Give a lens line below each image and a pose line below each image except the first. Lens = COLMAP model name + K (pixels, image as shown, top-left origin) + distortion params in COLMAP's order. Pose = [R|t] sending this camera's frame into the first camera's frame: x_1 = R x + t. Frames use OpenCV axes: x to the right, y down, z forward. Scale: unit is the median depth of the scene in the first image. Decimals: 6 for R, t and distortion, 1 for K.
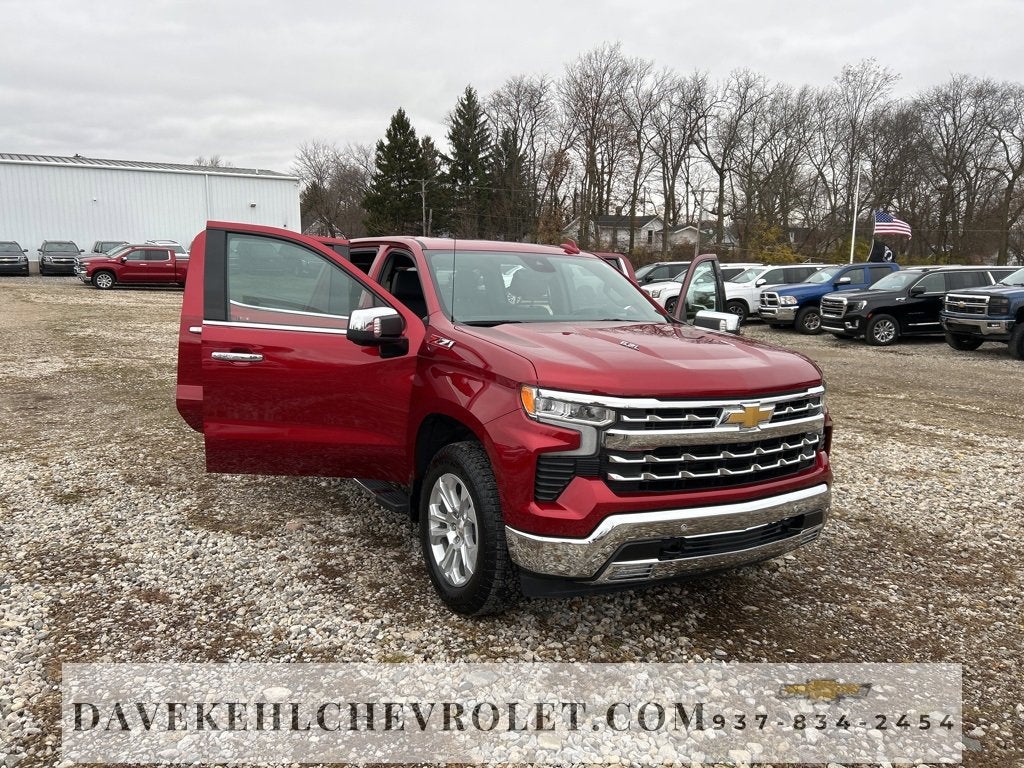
lens RADIAL K [[765.0, 0, 516.7], [0, 765.0, 376.5], [0, 0, 1]] dist [0.047900, -0.049964]
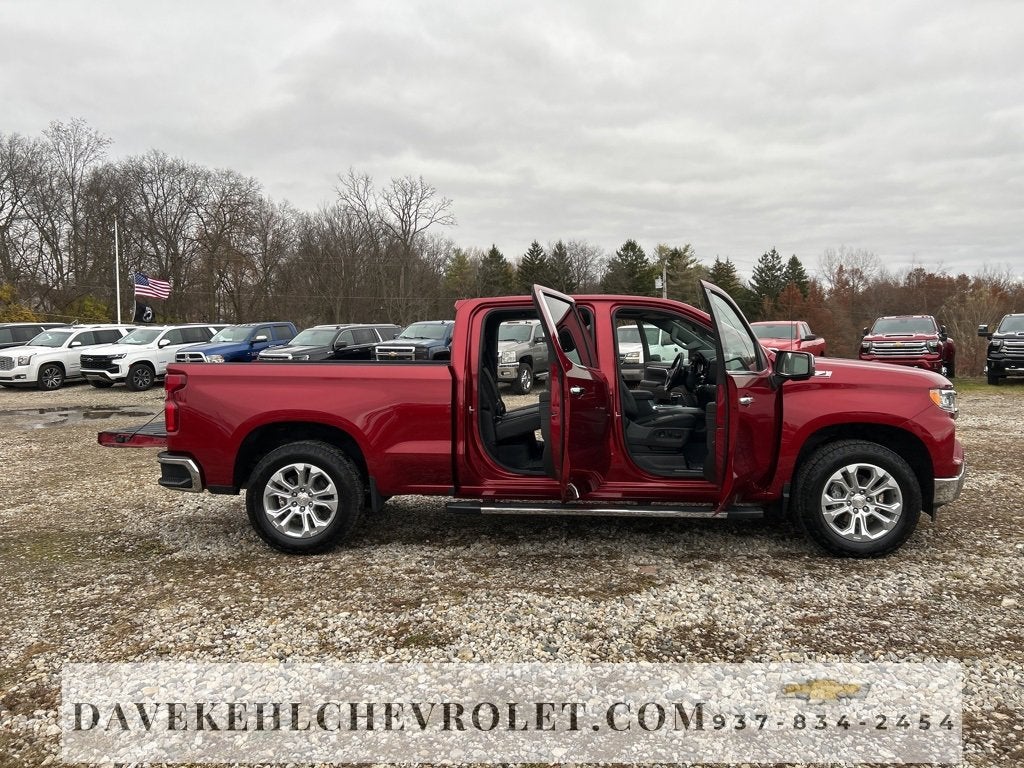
lens RADIAL K [[765.0, 0, 512.5], [0, 765.0, 376.6], [0, 0, 1]] dist [0.047900, -0.049964]
pose [[0.551567, -0.069416, 0.831237, -0.271029], [0.133348, 0.991053, -0.005720, -0.018495], [-0.823403, 0.113999, 0.555888, 0.119743]]
